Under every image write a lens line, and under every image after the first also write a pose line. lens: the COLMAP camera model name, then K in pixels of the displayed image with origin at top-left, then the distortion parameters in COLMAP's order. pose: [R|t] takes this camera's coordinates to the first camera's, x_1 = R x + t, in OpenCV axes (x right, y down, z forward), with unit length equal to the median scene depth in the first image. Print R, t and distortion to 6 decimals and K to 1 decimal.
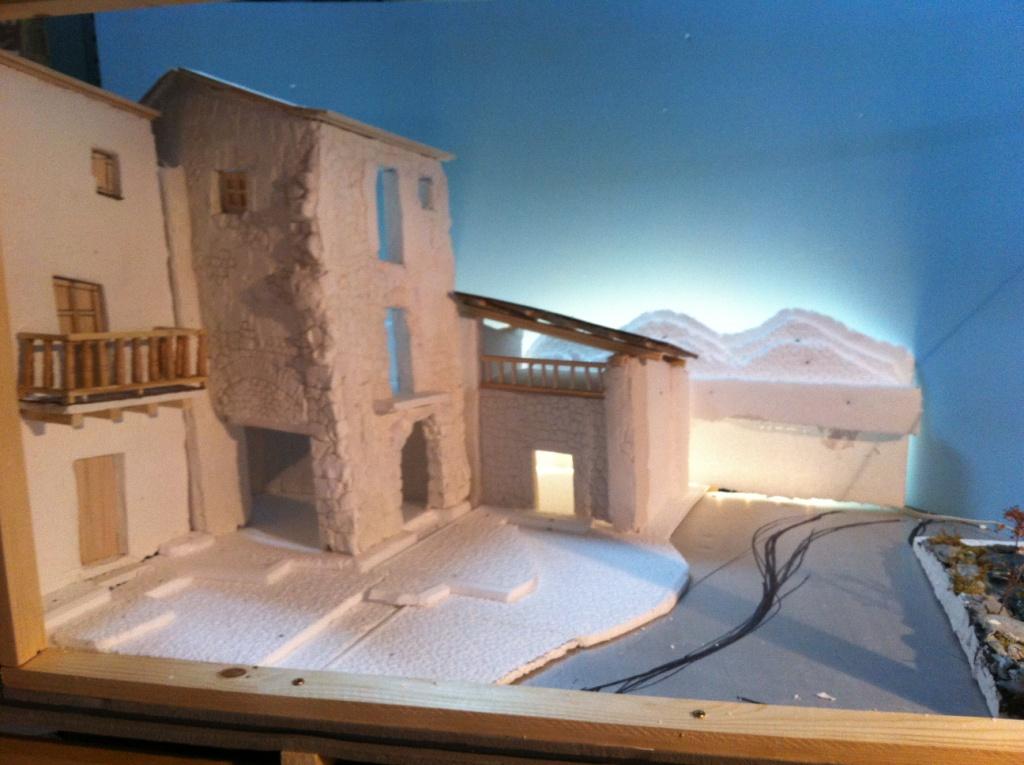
lens RADIAL K [[1029.9, 0, 510.1], [0, 1029.9, 394.8], [0, 0, 1]] dist [0.085049, -0.267954]
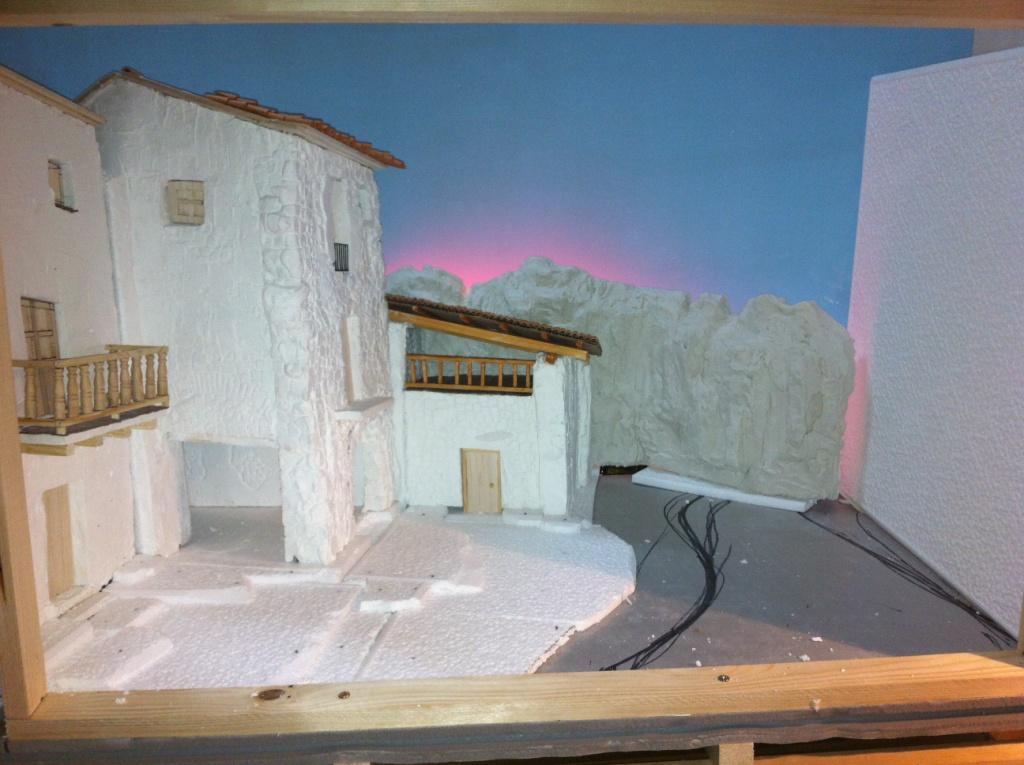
lens RADIAL K [[1023.3, 0, 512.0], [0, 1023.3, 382.5], [0, 0, 1]] dist [0.099795, -0.234303]
pose [[0.959033, -0.039636, 0.280507, -0.256324], [0.035720, 0.999180, 0.019063, -0.036080], [-0.281033, -0.008262, 0.959663, -0.018232]]
